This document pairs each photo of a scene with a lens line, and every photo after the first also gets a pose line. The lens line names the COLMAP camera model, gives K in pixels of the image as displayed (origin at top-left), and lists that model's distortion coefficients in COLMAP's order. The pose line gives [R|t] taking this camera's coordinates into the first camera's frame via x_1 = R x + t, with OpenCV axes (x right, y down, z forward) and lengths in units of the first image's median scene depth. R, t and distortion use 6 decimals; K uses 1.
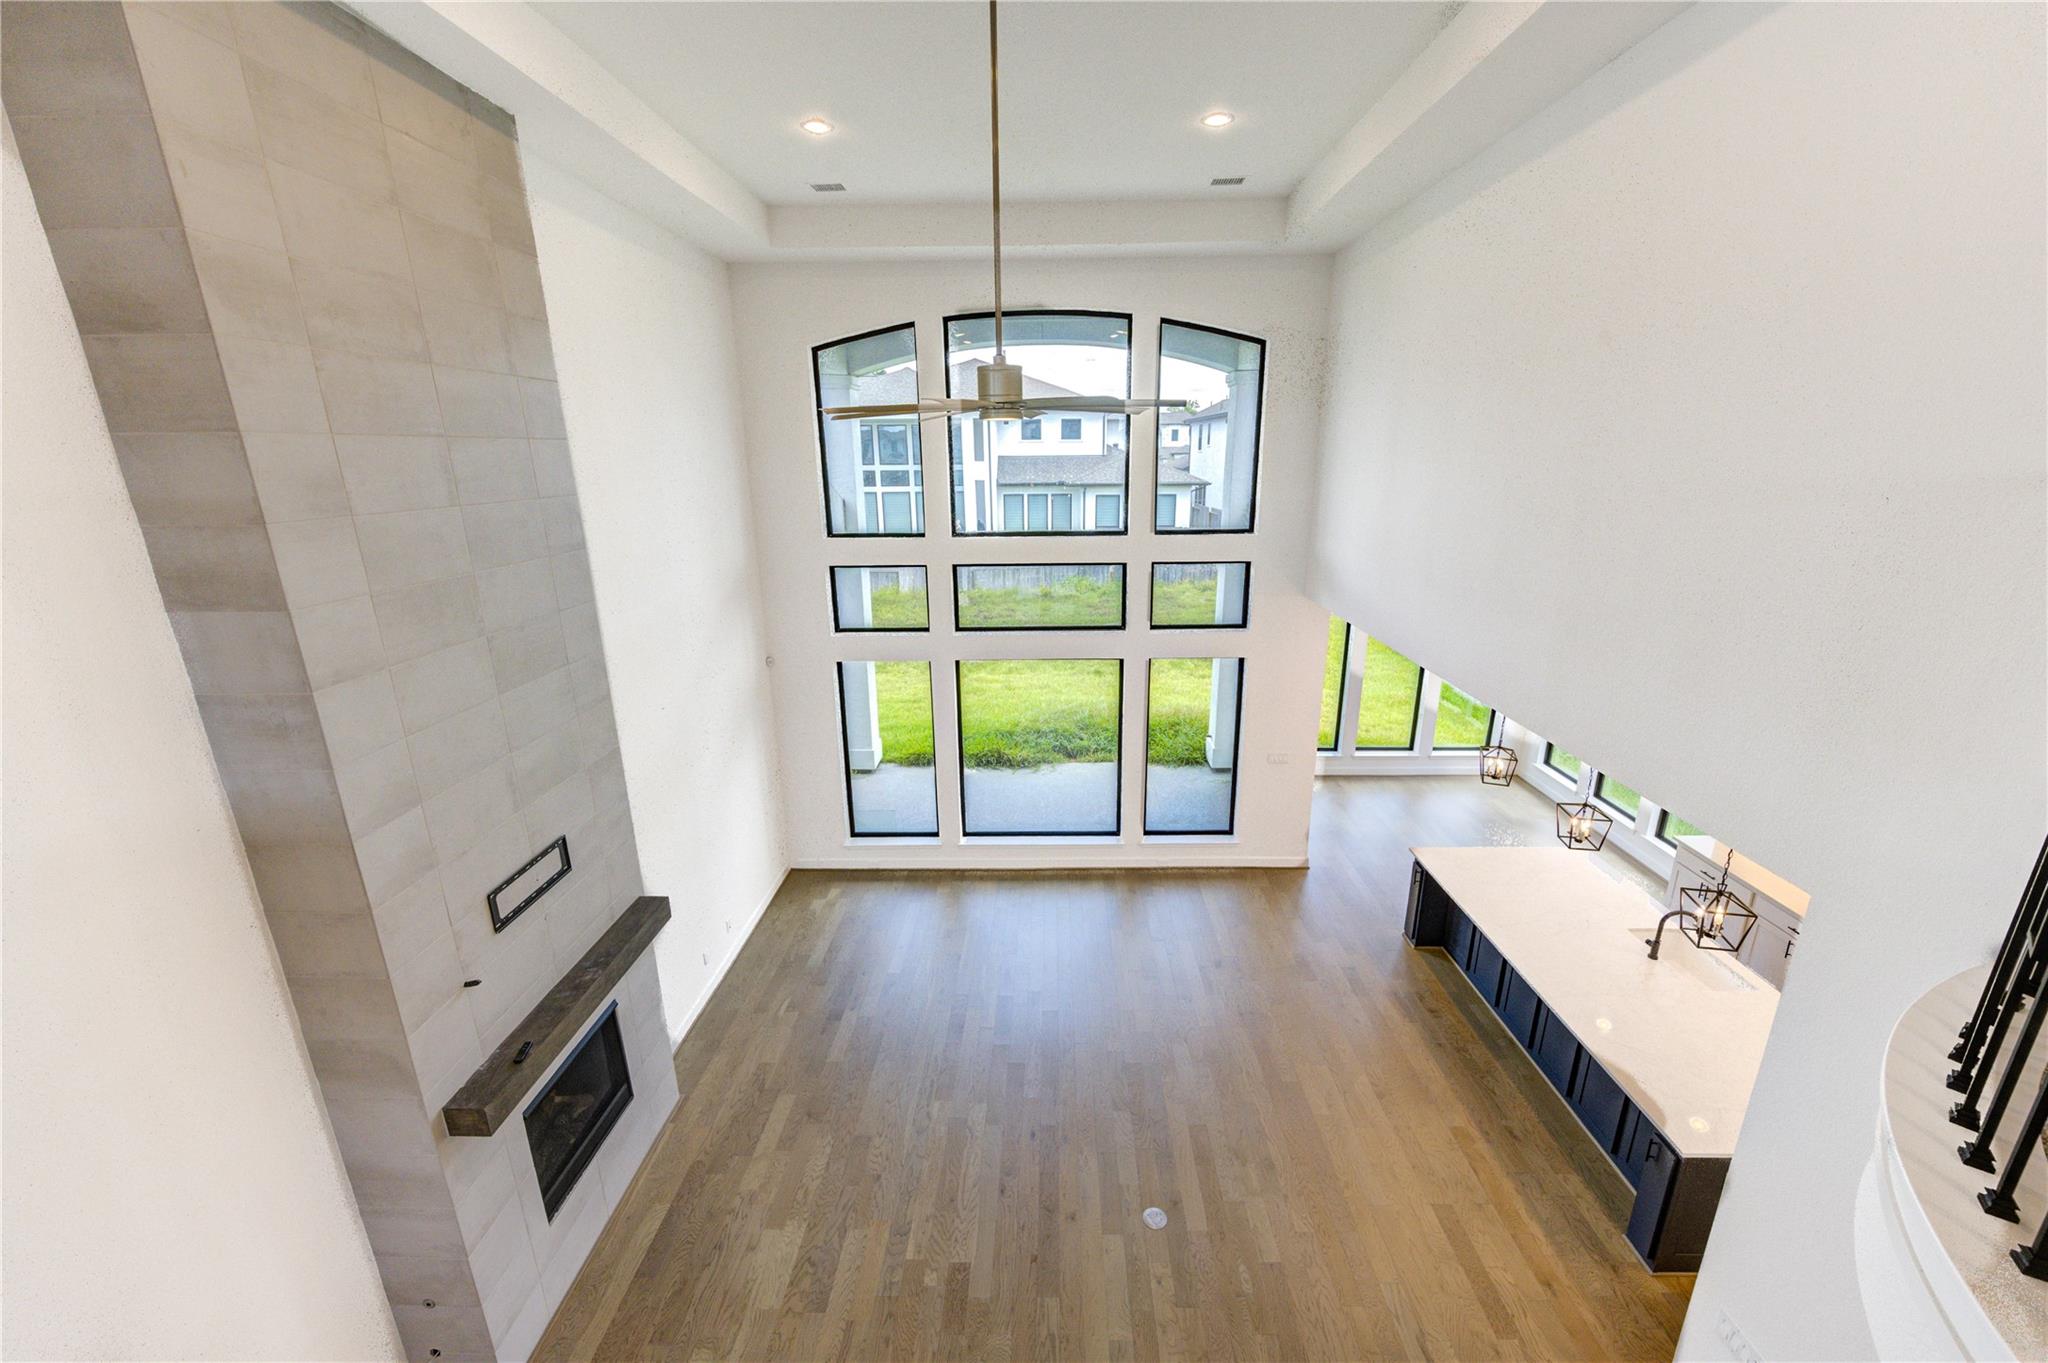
lens RADIAL K [[826.7, 0, 1056.8], [0, 826.7, 689.2], [0, 0, 1]] dist [0.001108, -0.000124]
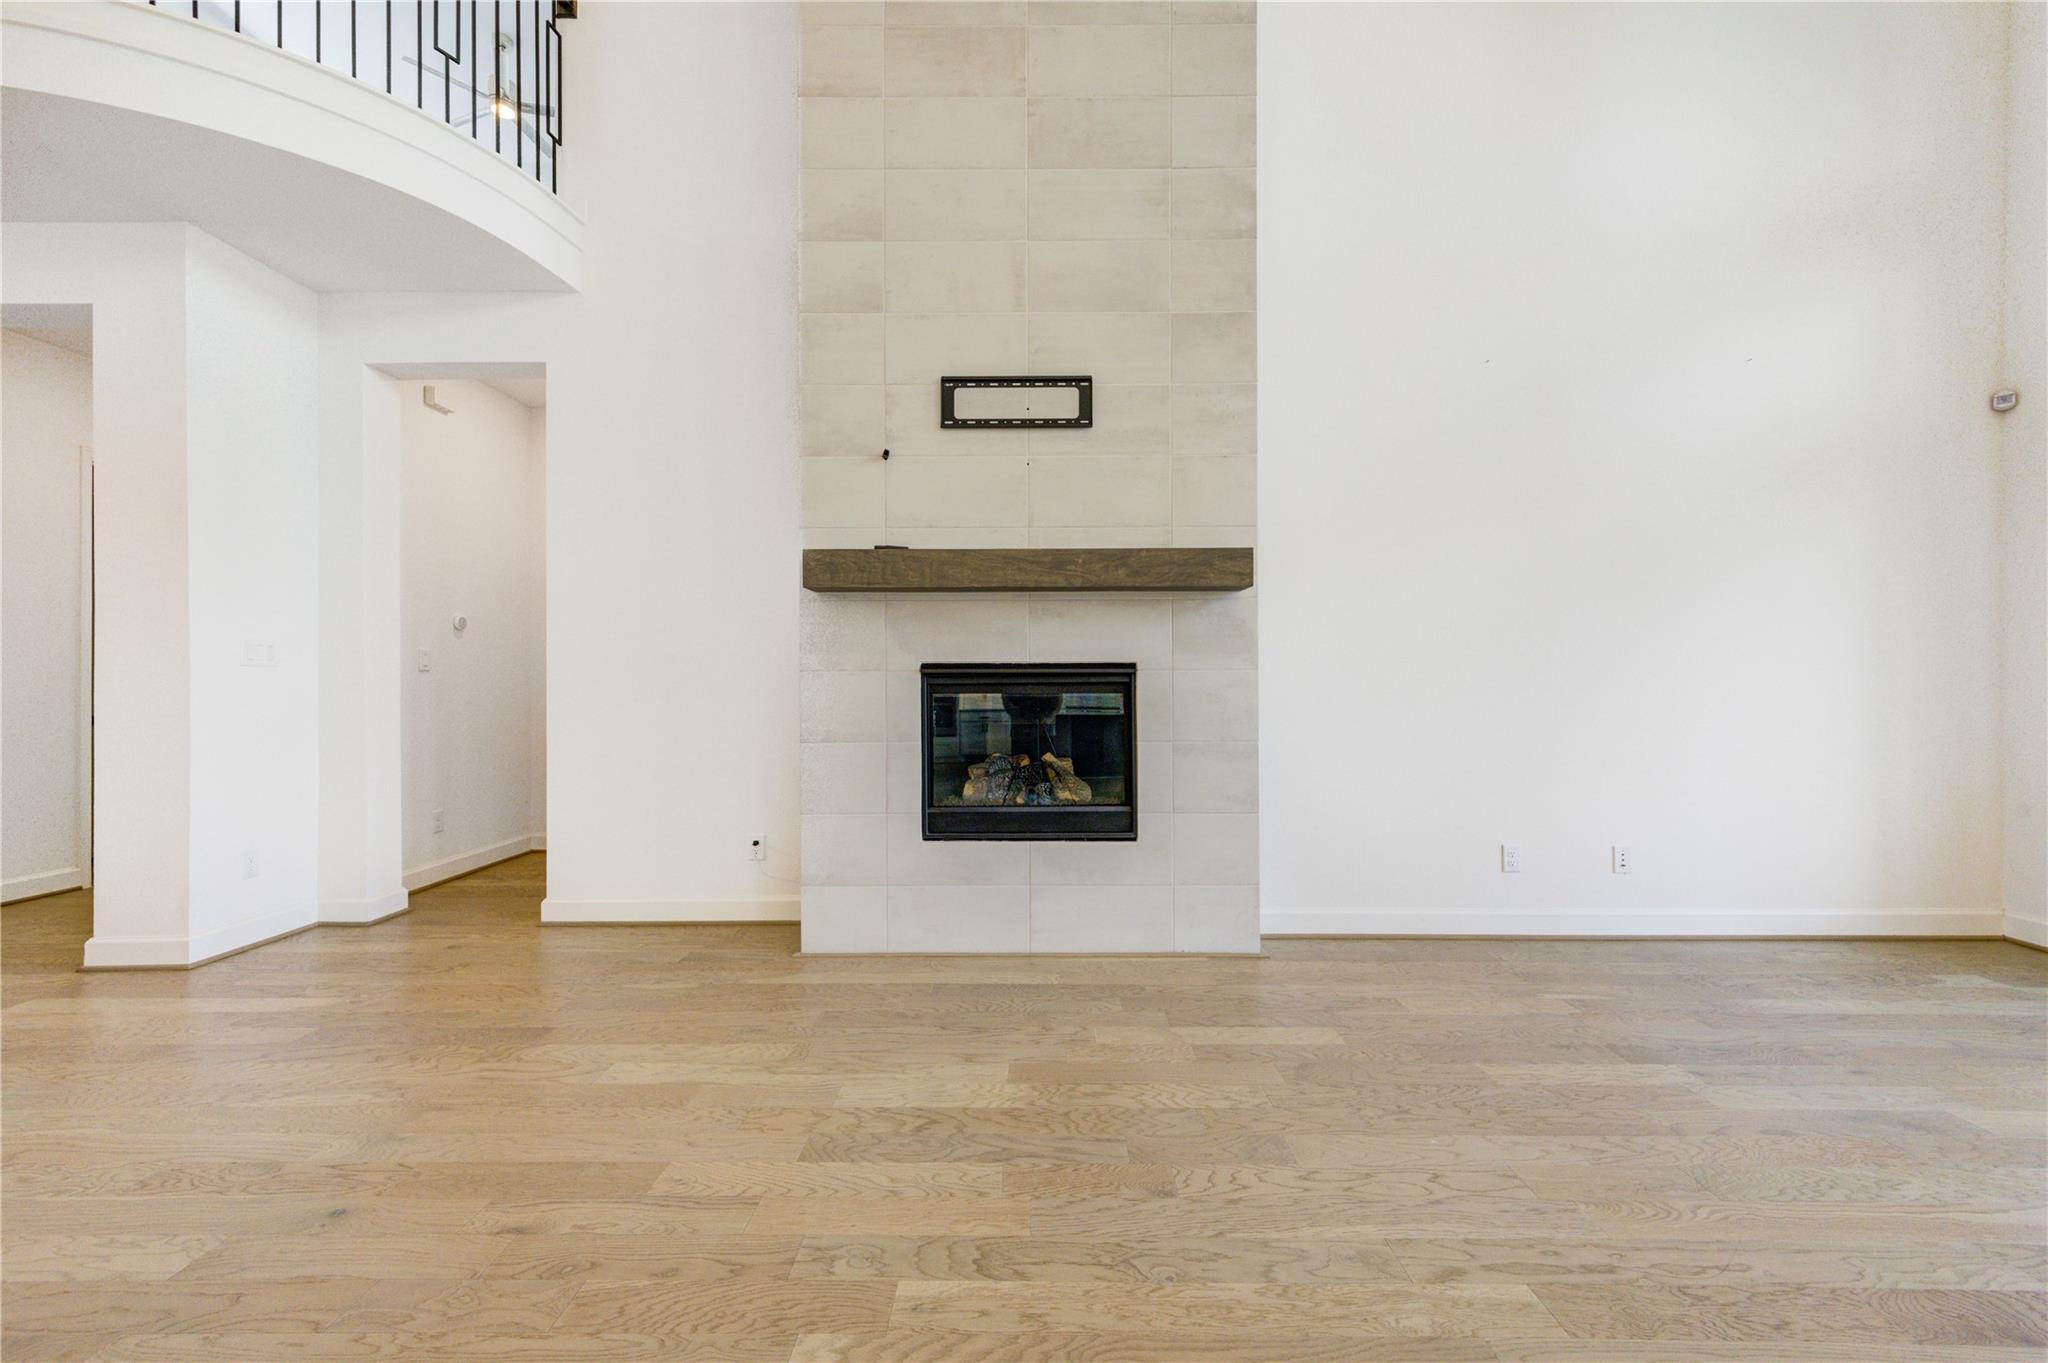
lens RADIAL K [[800.0, 0, 1016.3], [0, 800.0, 685.6], [0, 0, 1]] dist [0.001424, 0.000258]
pose [[-0.013513, 0.002722, -0.999905, 0.136673], [-0.284178, 0.958750, 0.006450, 0.444346], [0.958676, 0.284238, -0.012182, 0.980306]]
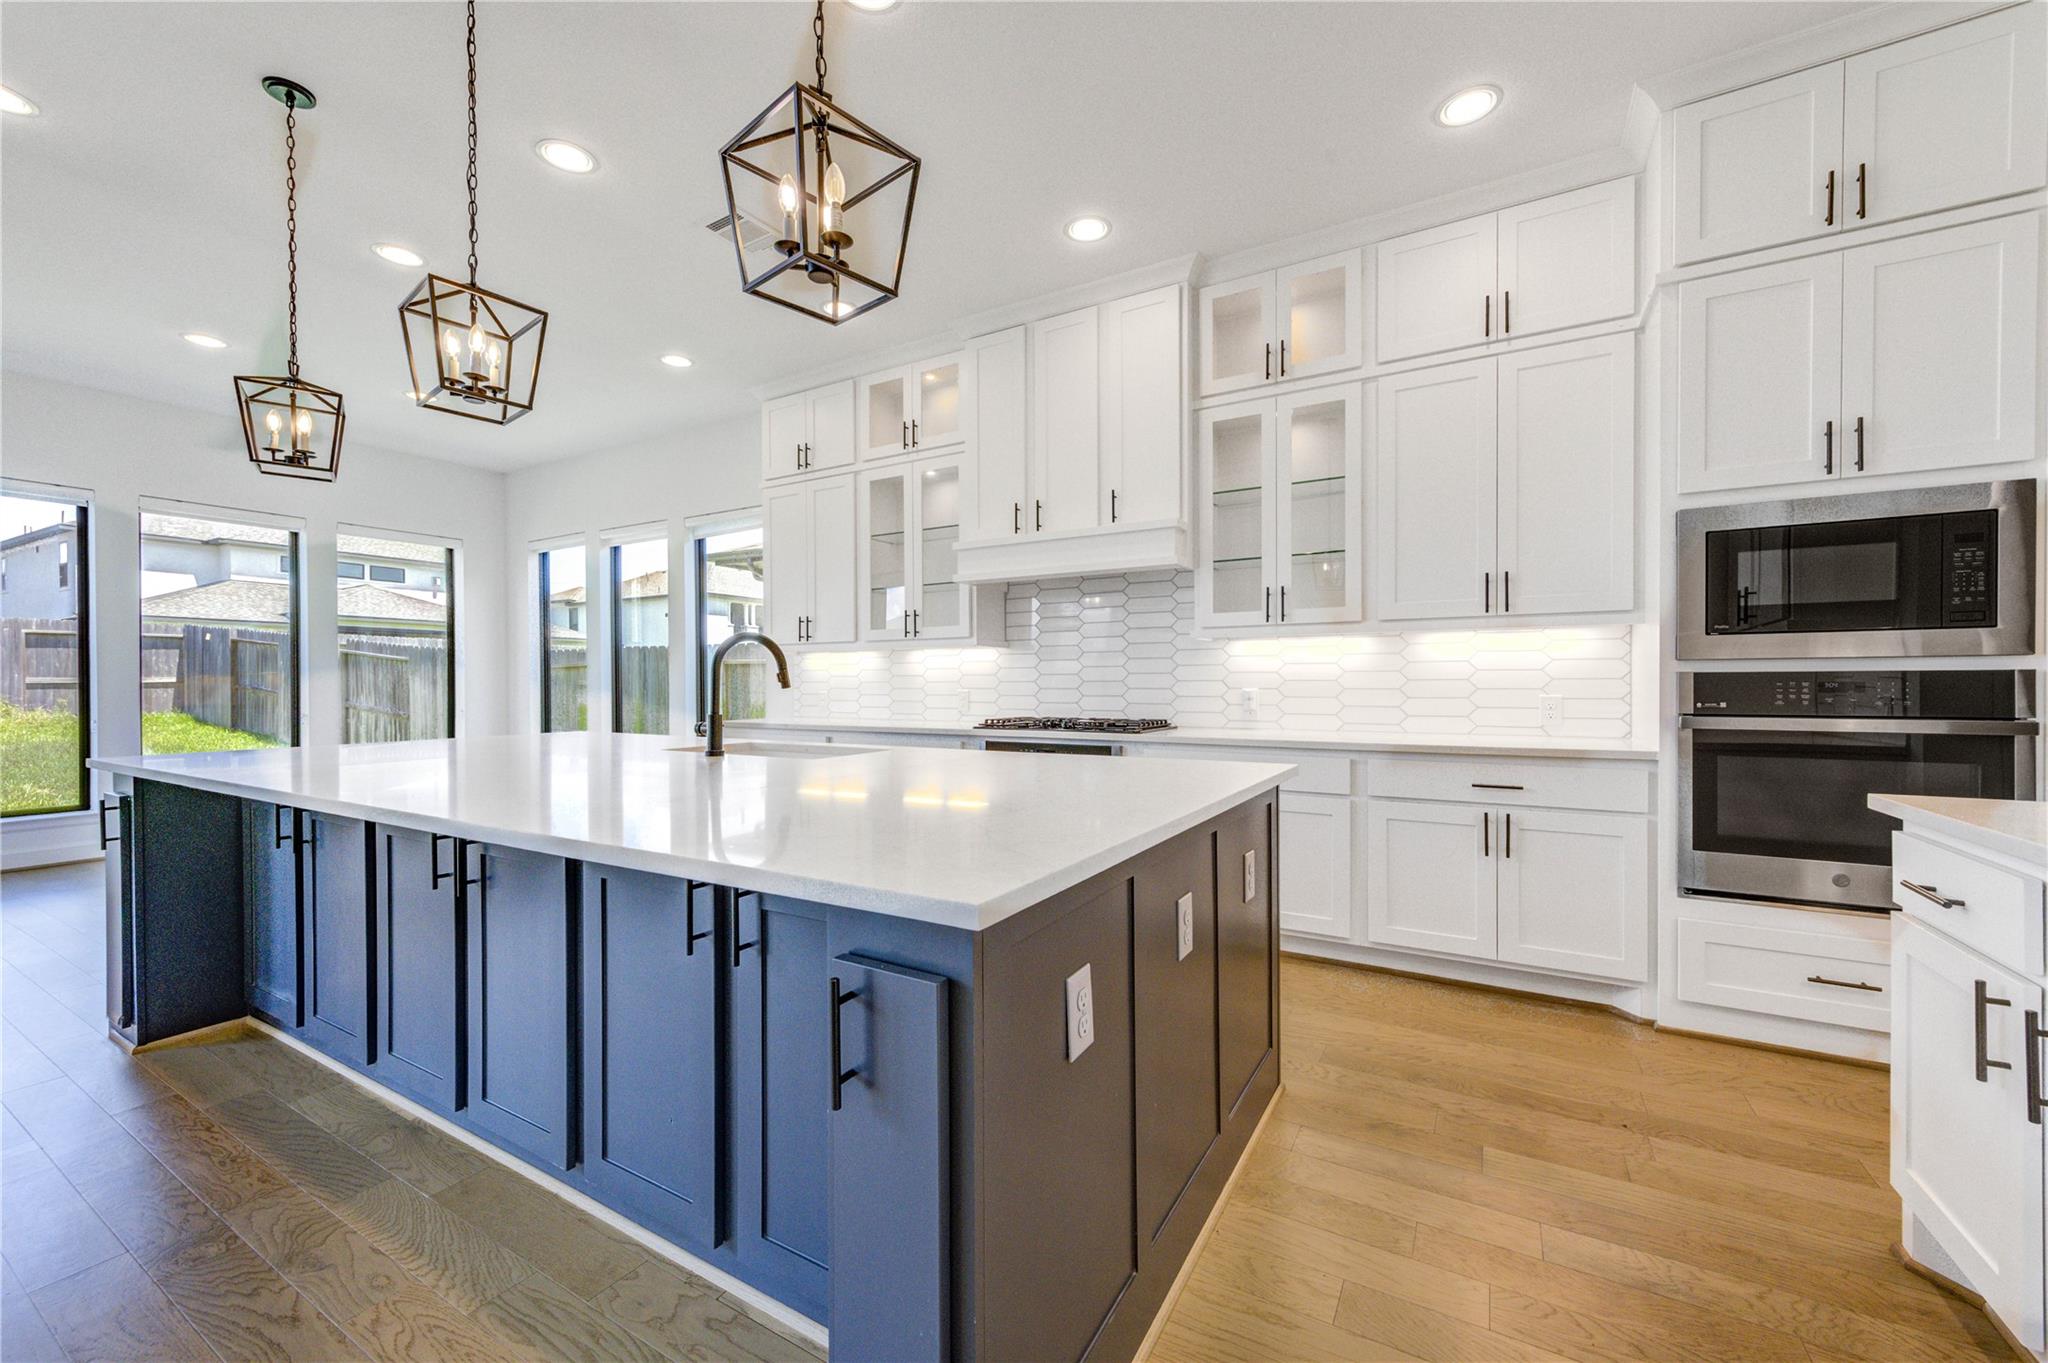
lens RADIAL K [[798.1, 0, 1036.0], [0, 798.1, 685.5], [0, 0, 1]] dist [0.002611, -0.000321]
pose [[0.502245, -0.005329, 0.864709, 0.545164], [0.252246, 0.957392, -0.140611, 0.499698], [-0.827116, 0.288741, 0.482190, 0.807398]]
